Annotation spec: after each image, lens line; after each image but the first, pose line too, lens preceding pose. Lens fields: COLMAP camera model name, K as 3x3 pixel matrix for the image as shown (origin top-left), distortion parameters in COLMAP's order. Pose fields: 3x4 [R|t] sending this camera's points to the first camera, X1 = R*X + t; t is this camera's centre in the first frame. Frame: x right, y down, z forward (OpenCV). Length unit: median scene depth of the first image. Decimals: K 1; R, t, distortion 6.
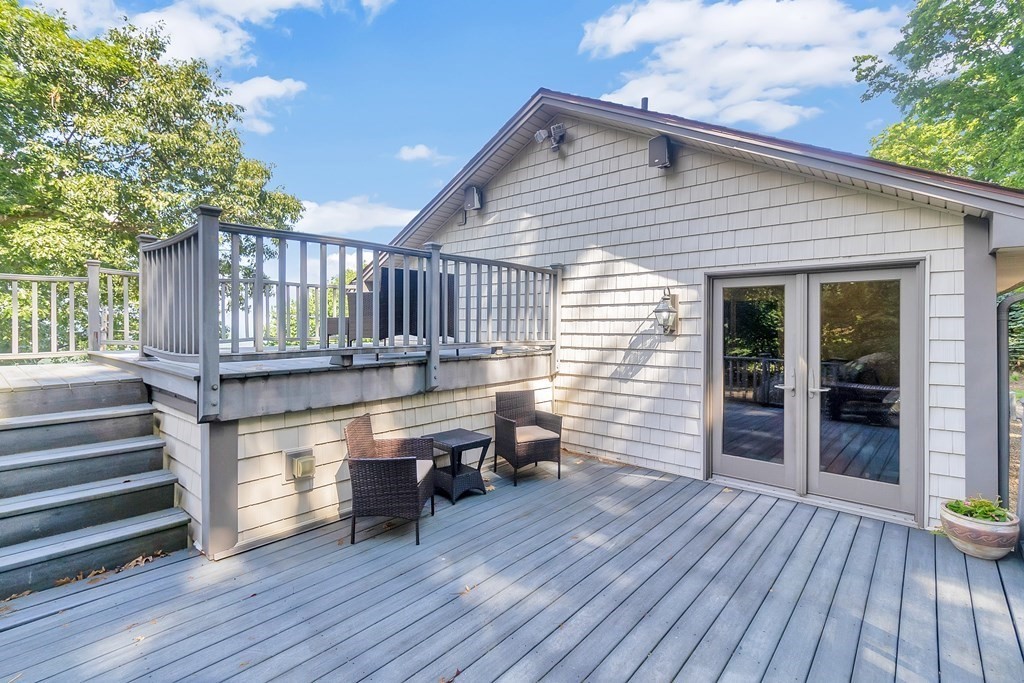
lens RADIAL K [[483.4, 0, 517.9], [0, 483.4, 332.9], [0, 0, 1]] dist [0.006922, 0.001004]
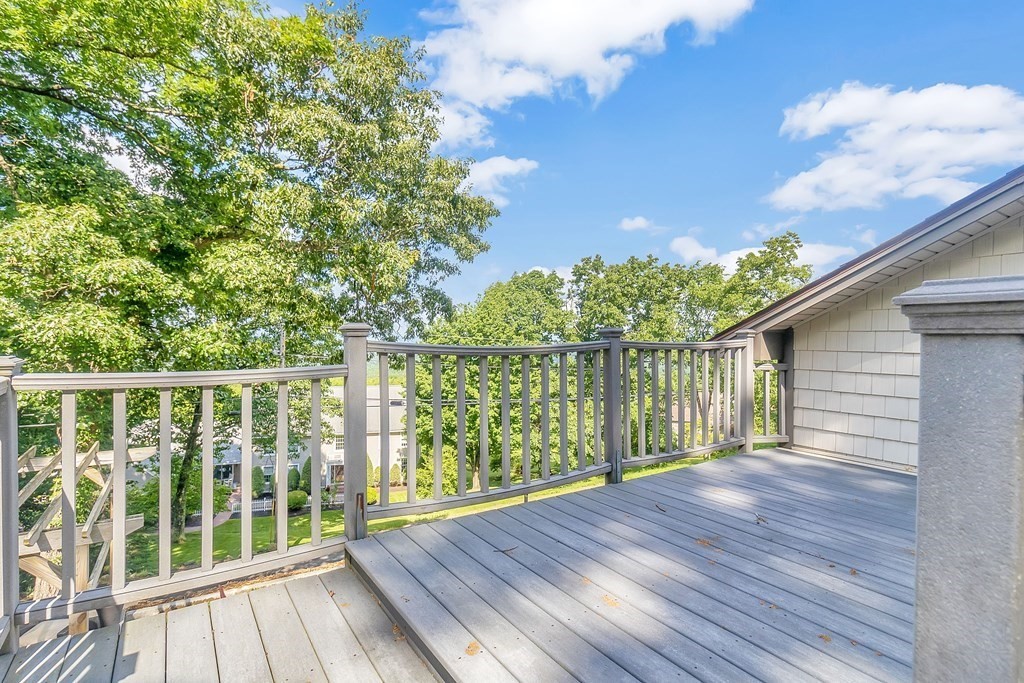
lens RADIAL K [[493.4, 0, 512.0], [0, 493.4, 341.5], [0, 0, 1]] dist [0.004384, 0.000205]
pose [[0.969195, 0.006613, -0.246205, -0.290707], [-0.006483, 0.999978, 0.001339, -0.060802], [0.246208, 0.000298, 0.969217, 0.280037]]
